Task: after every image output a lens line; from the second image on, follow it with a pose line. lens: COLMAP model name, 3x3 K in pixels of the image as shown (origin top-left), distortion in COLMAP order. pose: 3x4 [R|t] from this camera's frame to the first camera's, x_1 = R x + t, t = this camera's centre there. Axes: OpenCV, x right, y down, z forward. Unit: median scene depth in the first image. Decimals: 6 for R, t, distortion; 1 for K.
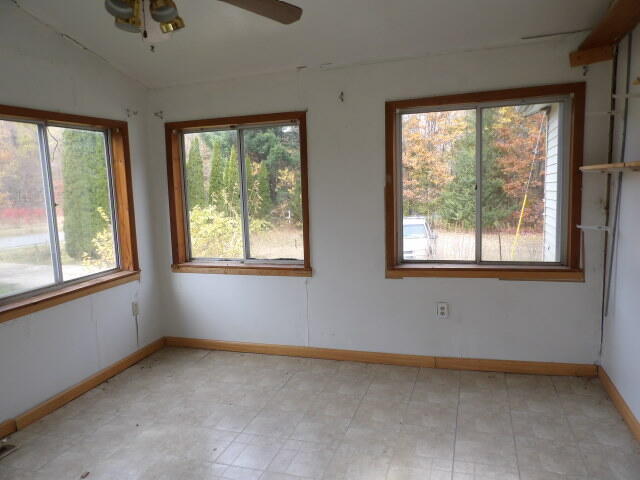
lens RADIAL K [[462.8, 0, 318.1], [0, 462.8, 240.5], [0, 0, 1]] dist [0.002179, 0.017262]
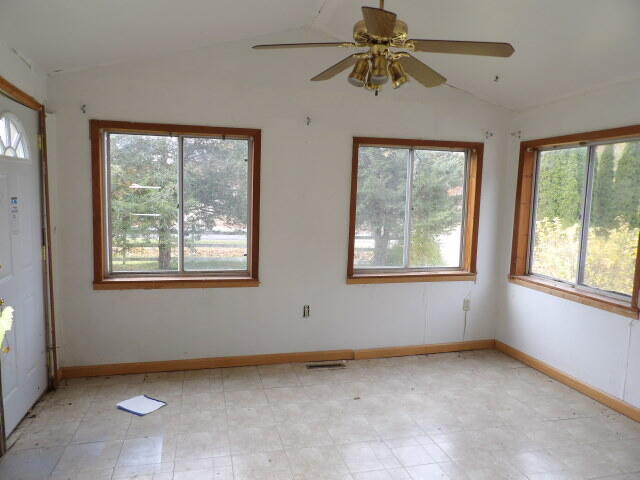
lens RADIAL K [[462.8, 0, 317.9], [0, 462.8, 240.7], [0, 0, 1]] dist [0.002179, 0.017262]
pose [[0.556740, 0.139142, -0.818950, 0.317968], [-0.155931, 0.985852, 0.061493, -0.022893], [0.815920, 0.093464, 0.570560, 0.032805]]
